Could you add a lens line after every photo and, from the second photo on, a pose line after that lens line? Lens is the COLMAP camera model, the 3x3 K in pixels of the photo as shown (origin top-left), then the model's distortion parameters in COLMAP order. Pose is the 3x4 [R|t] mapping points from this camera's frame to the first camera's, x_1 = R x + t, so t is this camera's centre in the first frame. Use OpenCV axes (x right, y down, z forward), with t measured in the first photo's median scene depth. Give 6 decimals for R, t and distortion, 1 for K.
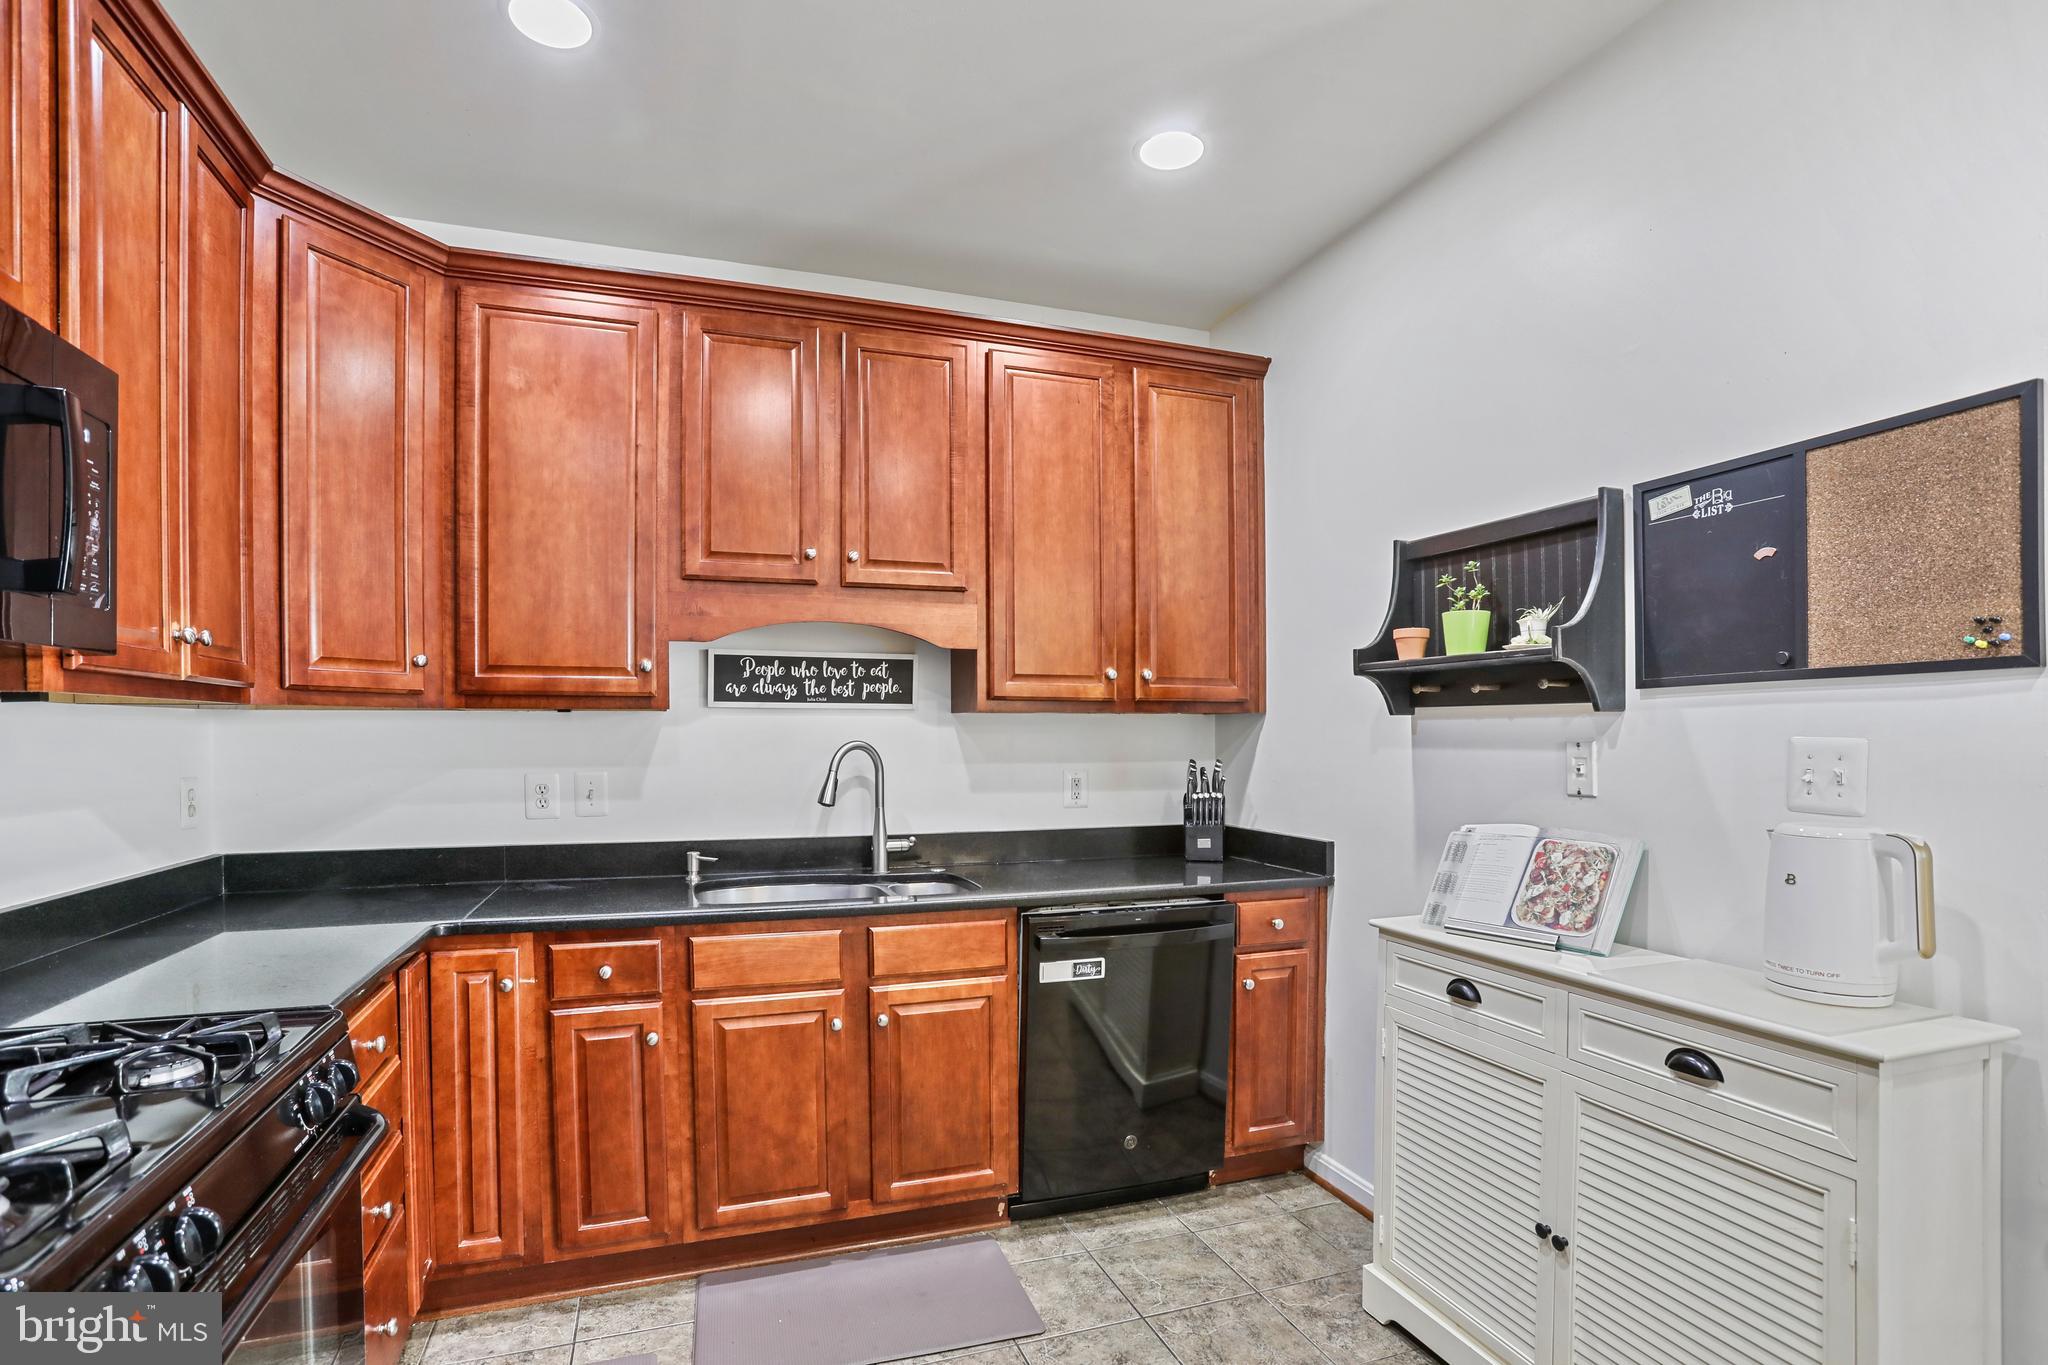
lens RADIAL K [[988.5, 0, 1014.9], [0, 988.5, 750.9], [0, 0, 1]] dist [-0.056797, 0.001379]
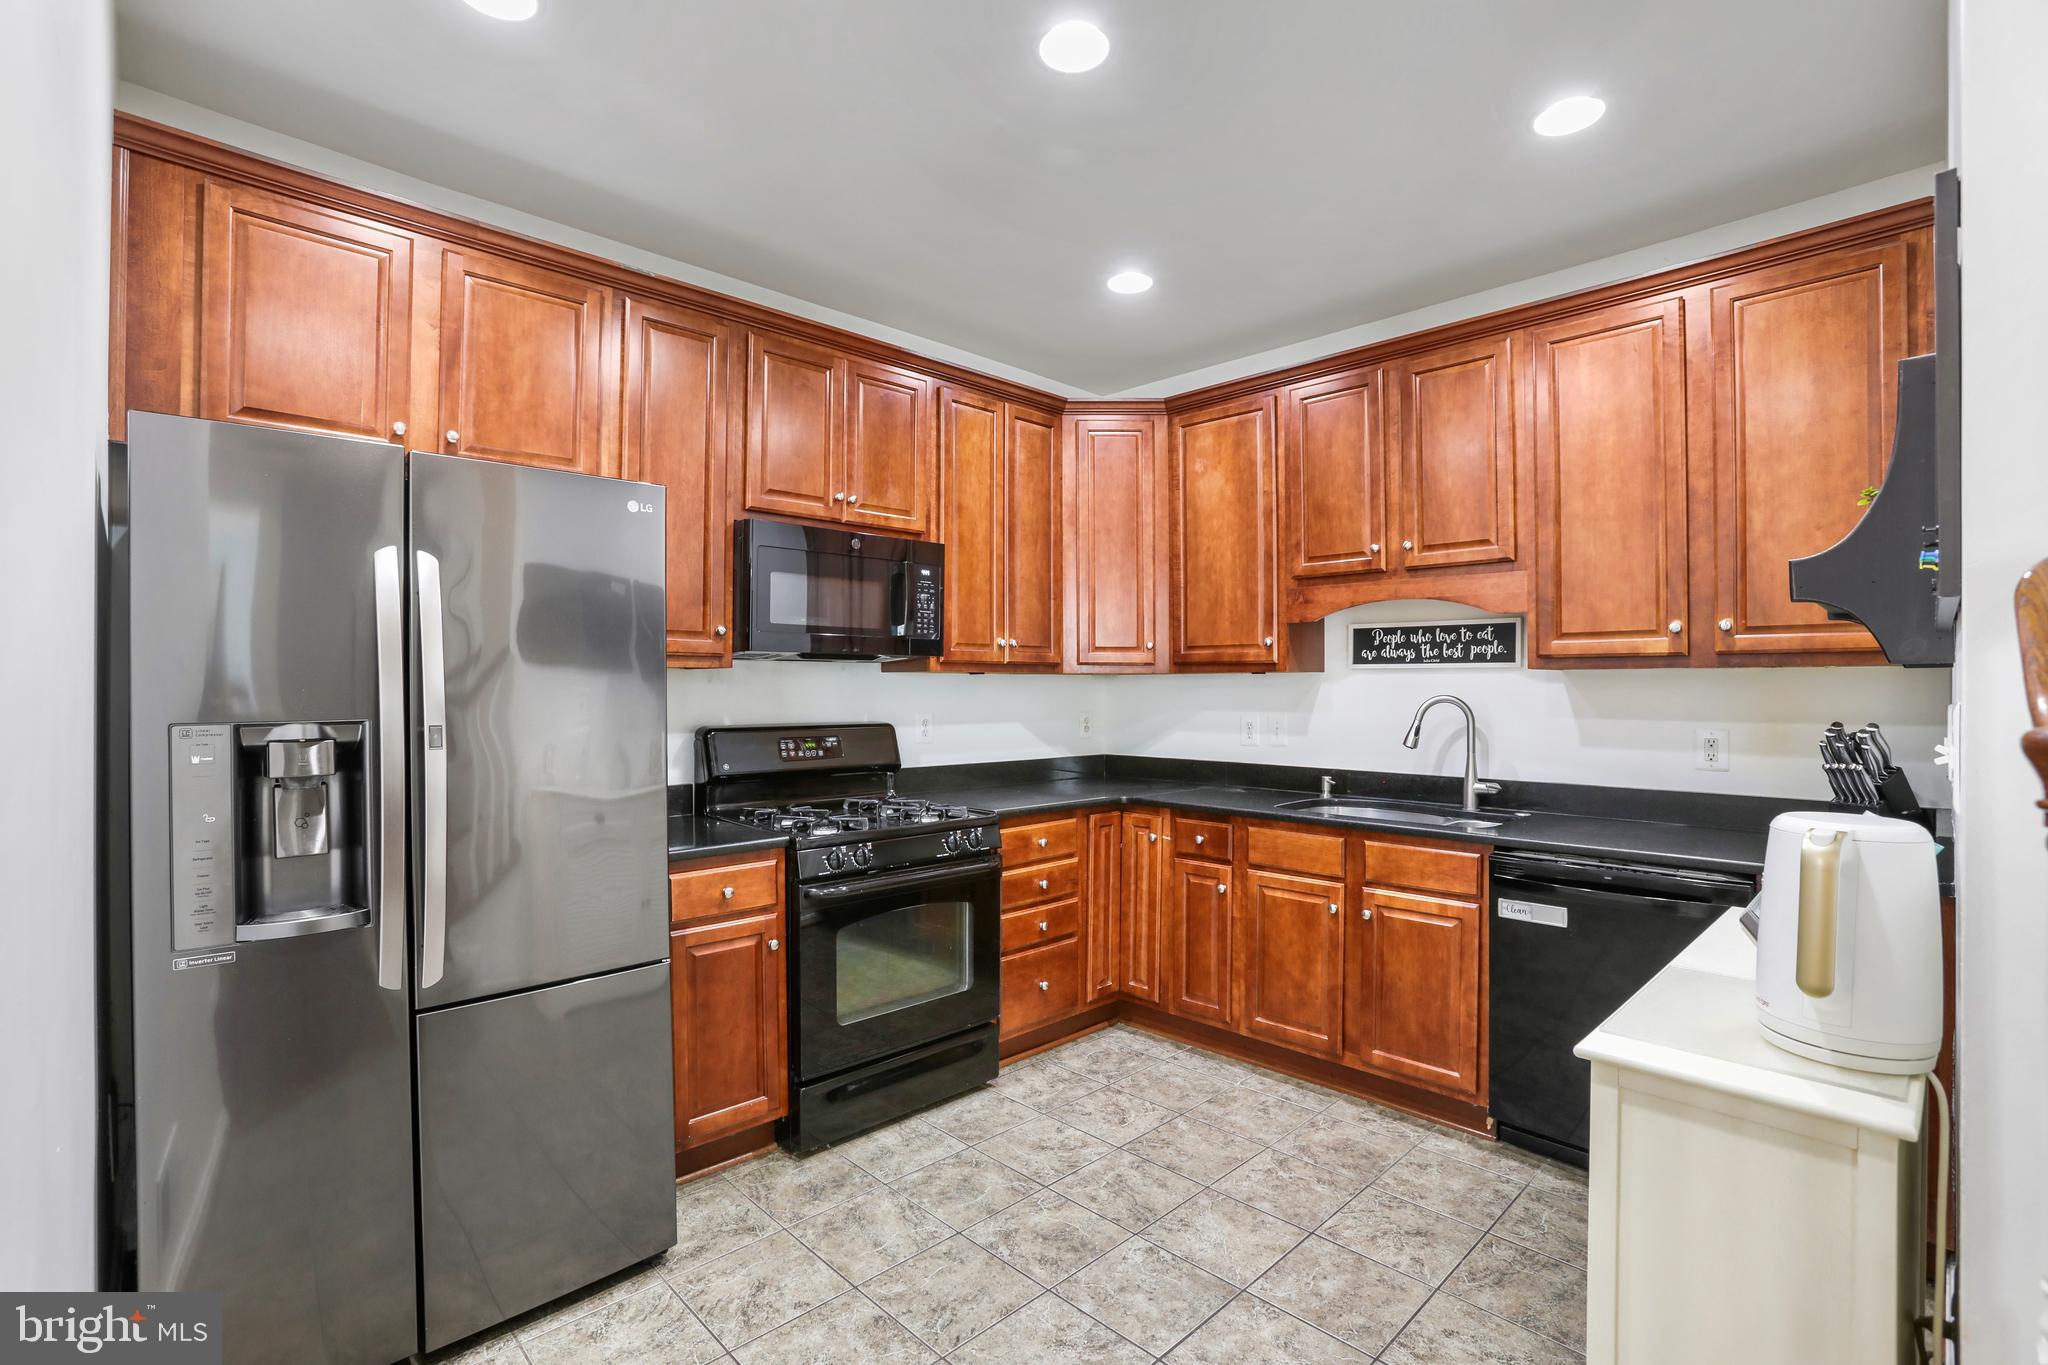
lens RADIAL K [[943.1, 0, 1024.0], [0, 943.1, 681.9], [0, 0, 1]] dist [-0.028942, 0.005201]
pose [[0.436456, -0.003334, -0.899719, 0.668977], [-0.017789, 0.999766, -0.012334, -0.003723], [0.899550, 0.021388, 0.436295, 0.058432]]
